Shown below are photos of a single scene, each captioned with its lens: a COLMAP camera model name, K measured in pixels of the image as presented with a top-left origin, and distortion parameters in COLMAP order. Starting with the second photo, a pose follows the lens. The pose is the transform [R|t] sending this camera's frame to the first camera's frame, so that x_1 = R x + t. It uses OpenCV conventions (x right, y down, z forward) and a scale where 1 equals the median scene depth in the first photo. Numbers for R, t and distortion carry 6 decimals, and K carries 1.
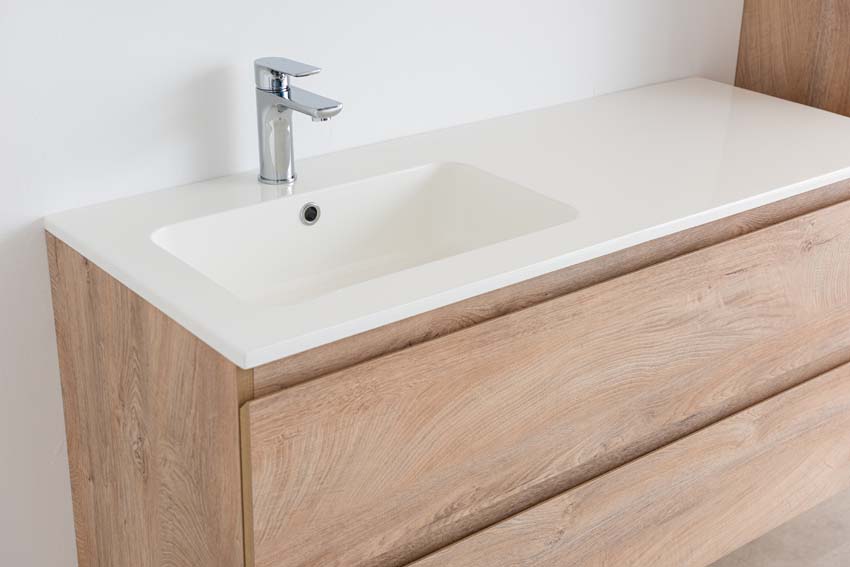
lens RADIAL K [[1279.5, 0, 426.2], [0, 1279.5, 288.8], [0, 0, 1]] dist [0.015010, 0.000000]
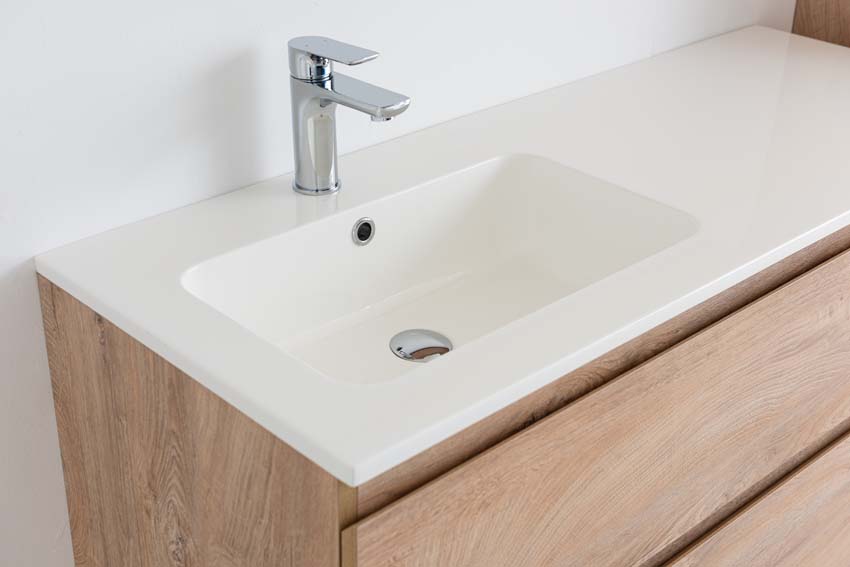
lens RADIAL K [[1279.5, 0, 419.9], [0, 1279.5, 284.2], [0, 0, 1]] dist [0.015010, 0.000000]
pose [[0.996624, -0.041265, 0.070976, -0.119458], [0.036369, 0.996957, 0.068946, -0.083804], [-0.073605, -0.066131, 0.995092, 0.203462]]
